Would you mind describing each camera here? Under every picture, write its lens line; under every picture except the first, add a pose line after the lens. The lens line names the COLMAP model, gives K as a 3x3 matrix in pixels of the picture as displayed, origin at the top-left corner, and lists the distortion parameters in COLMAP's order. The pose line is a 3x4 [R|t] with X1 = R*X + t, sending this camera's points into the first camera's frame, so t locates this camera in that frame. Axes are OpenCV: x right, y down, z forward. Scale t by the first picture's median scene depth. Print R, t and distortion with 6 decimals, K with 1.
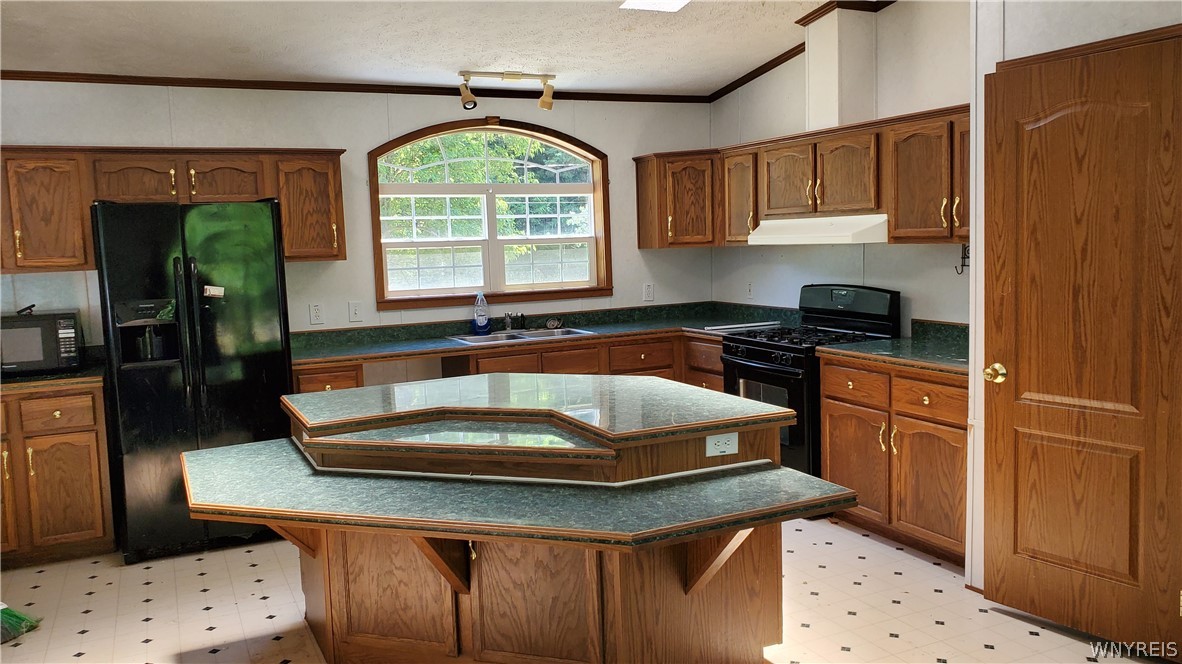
lens RADIAL K [[915.3, 0, 594.6], [0, 915.3, 324.5], [0, 0, 1]] dist [0.077333, -0.152058]
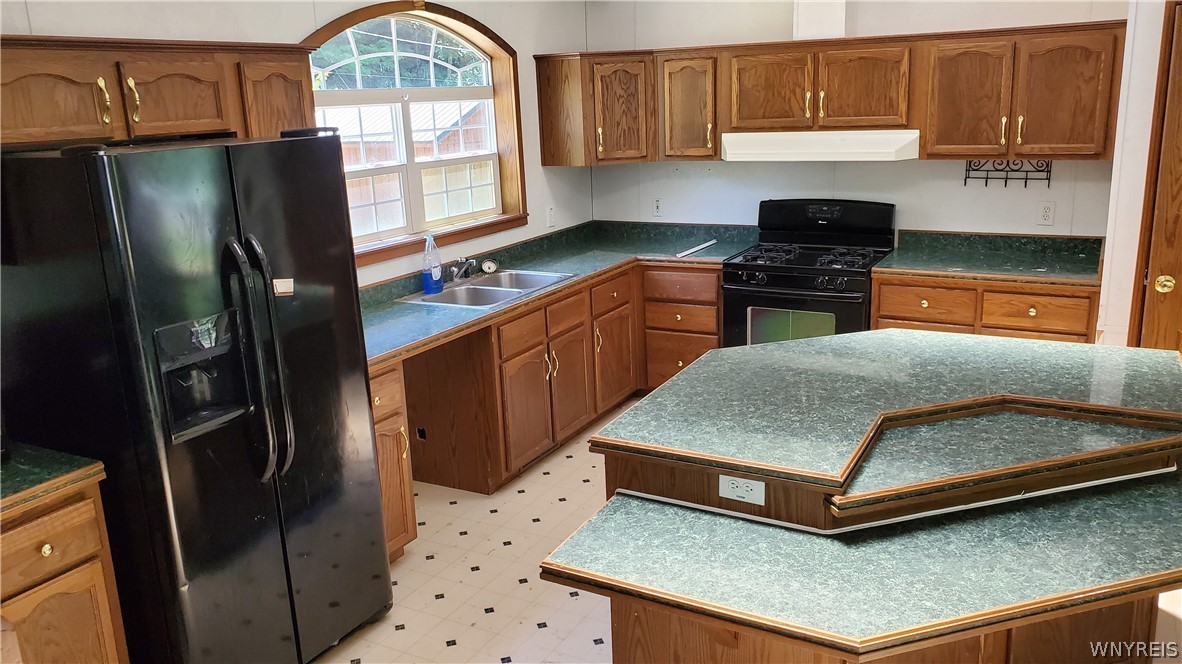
lens RADIAL K [[915.3, 0, 594.6], [0, 915.3, 324.5], [0, 0, 1]] dist [0.077333, -0.152058]
pose [[0.811619, -0.143576, 0.566269, -0.567942], [0.067973, 0.985954, 0.152562, -0.087149], [-0.580219, -0.085331, 0.809978, 0.364282]]
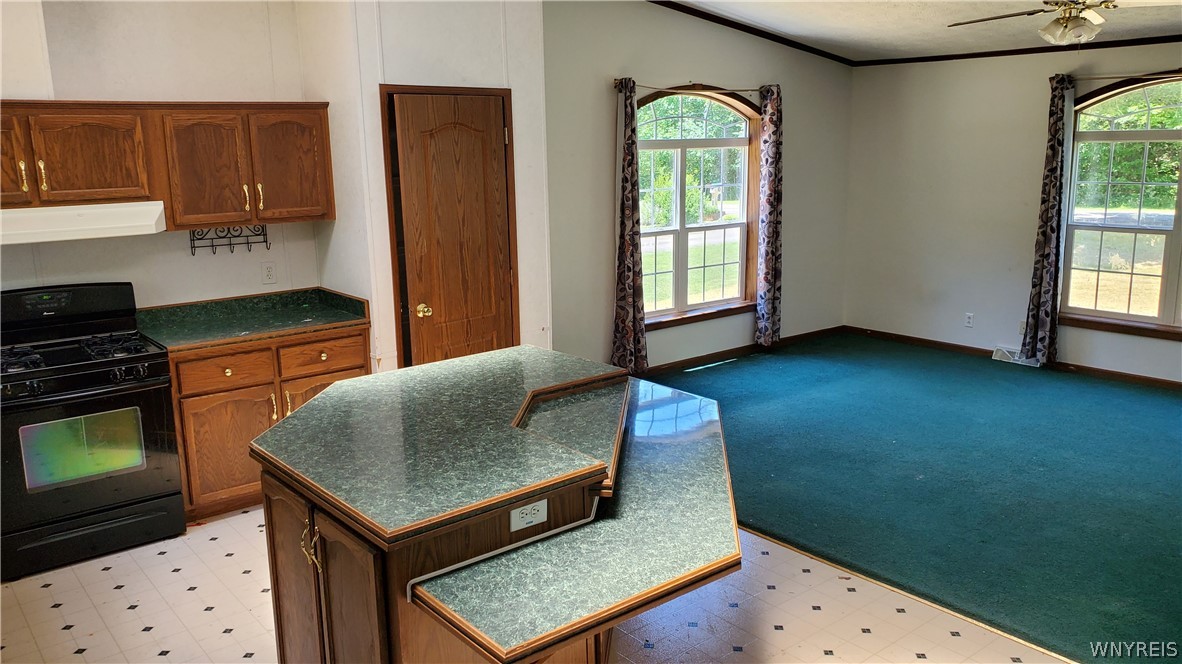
lens RADIAL K [[915.3, 0, 594.6], [0, 915.3, 324.5], [0, 0, 1]] dist [0.077333, -0.152058]
pose [[-0.242162, -0.154414, 0.957869, -0.732491], [0.122305, 0.974521, 0.188019, -0.118509], [-0.962496, 0.162683, -0.217107, 0.784425]]
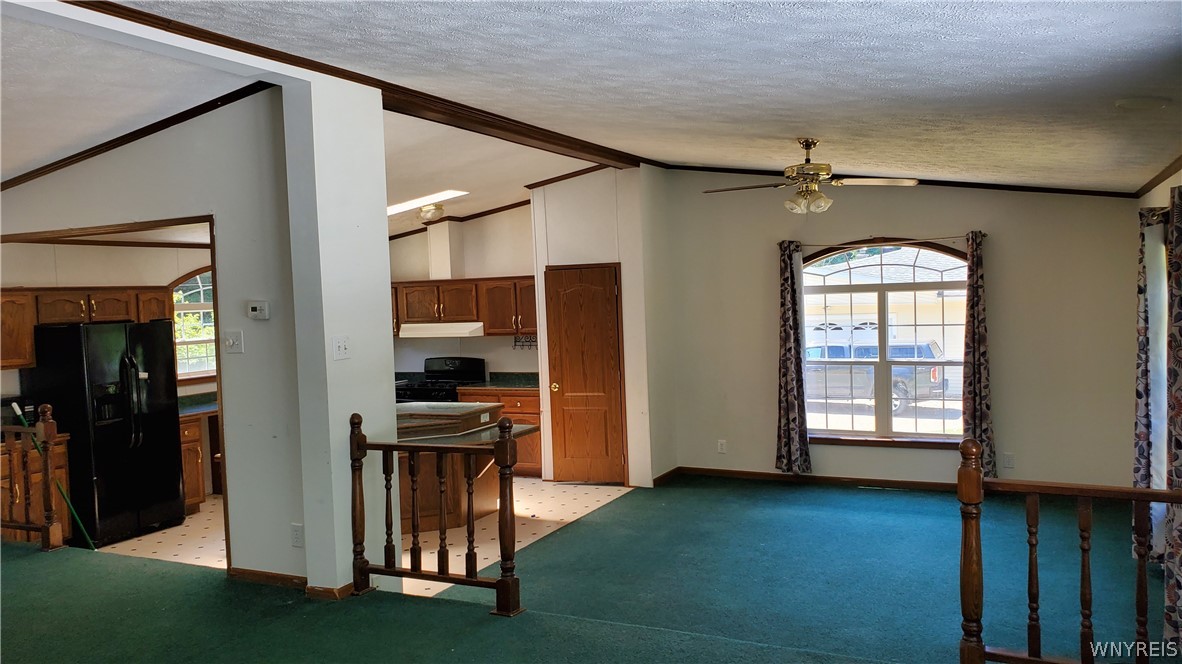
lens RADIAL K [[912.1, 0, 590.5], [0, 912.1, 347.6], [0, 0, 1]] dist [0.109469, -0.221351]
pose [[0.783036, -0.033758, 0.621060, -0.777245], [0.072803, 0.996637, -0.037617, 0.033975], [-0.617701, 0.074671, 0.782860, -0.770914]]
